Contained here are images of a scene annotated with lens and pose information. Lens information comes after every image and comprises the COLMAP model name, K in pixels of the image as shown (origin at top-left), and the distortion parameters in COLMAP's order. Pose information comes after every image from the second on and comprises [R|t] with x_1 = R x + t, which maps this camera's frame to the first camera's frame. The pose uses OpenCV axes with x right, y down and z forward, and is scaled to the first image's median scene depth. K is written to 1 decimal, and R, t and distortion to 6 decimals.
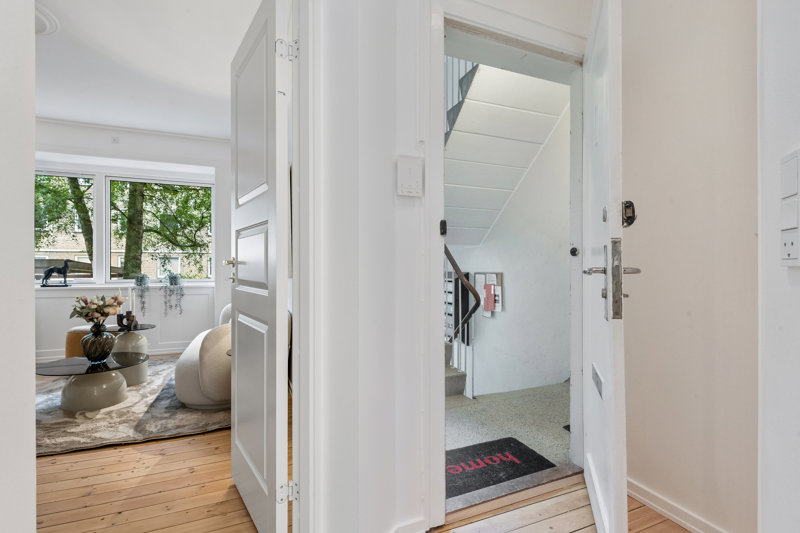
lens RADIAL K [[390.0, 0, 399.9], [0, 390.0, 265.0], [0, 0, 1]] dist [-0.001737, -0.000123]
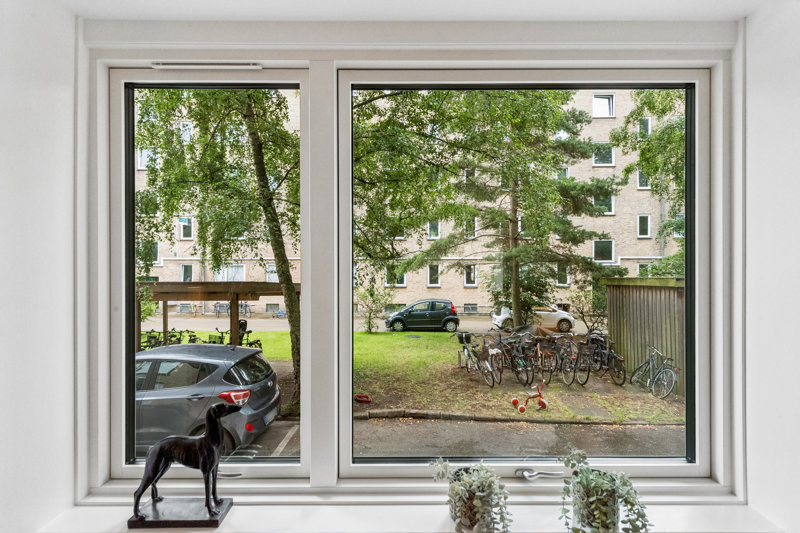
lens RADIAL K [[439.3, 0, 399.5], [0, 439.3, 266.2], [0, 0, 1]] dist [-0.000394, -0.000261]
pose [[0.919752, -0.004735, -0.392472, -0.377669], [0.004027, 0.999988, -0.002627, -0.059412], [0.392480, 0.000836, 0.919760, 0.466640]]
